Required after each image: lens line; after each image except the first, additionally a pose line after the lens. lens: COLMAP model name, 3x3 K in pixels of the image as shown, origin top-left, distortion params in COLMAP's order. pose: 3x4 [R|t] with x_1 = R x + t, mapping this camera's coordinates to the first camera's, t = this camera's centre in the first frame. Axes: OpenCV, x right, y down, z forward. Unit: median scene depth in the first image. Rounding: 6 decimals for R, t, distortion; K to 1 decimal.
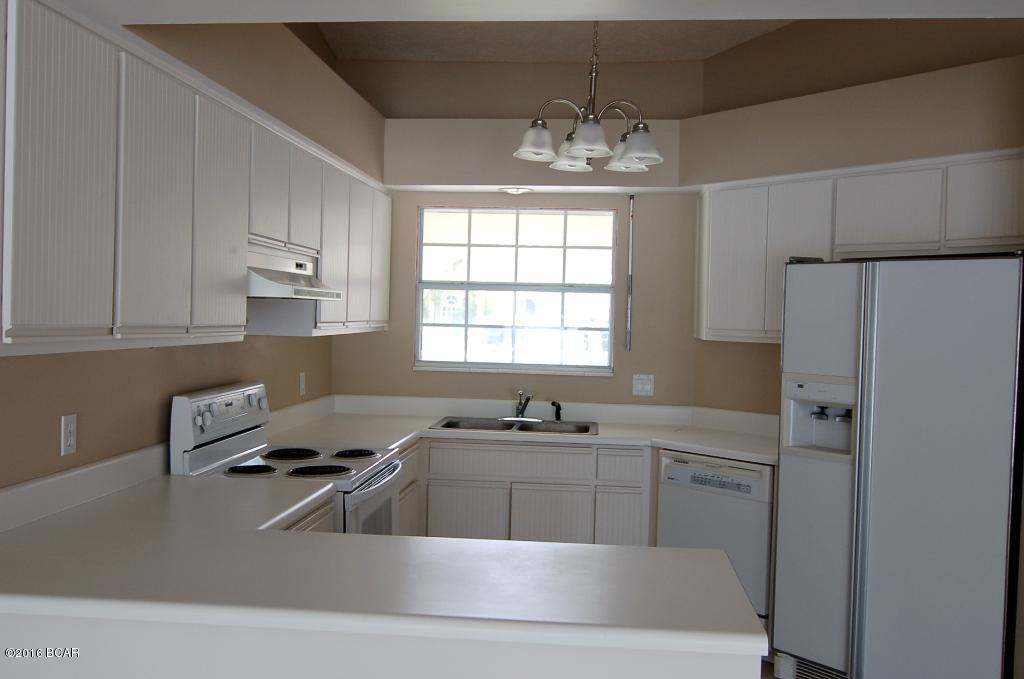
lens RADIAL K [[961.9, 0, 512.0], [0, 961.9, 339.5], [0, 0, 1]] dist [0.005065, 0.002873]
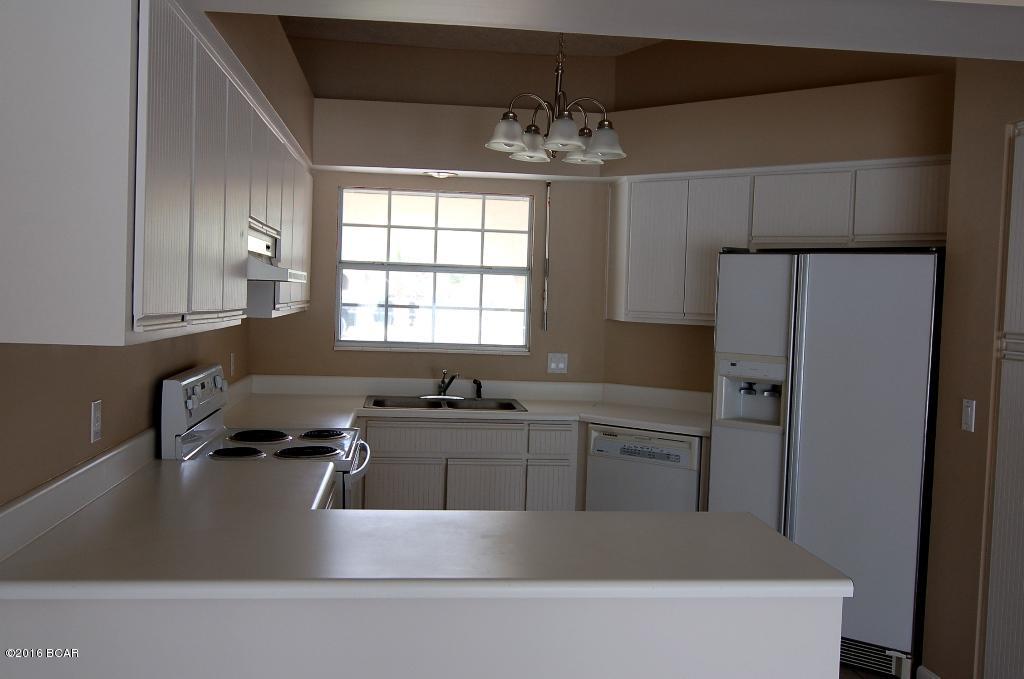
lens RADIAL K [[961.9, 0, 512.0], [0, 961.9, 339.5], [0, 0, 1]] dist [0.005065, 0.002873]
pose [[0.978664, -0.001342, 0.205462, -0.146830], [-0.004039, 0.999660, 0.025766, -0.006537], [-0.205426, -0.026046, 0.978326, -0.025190]]
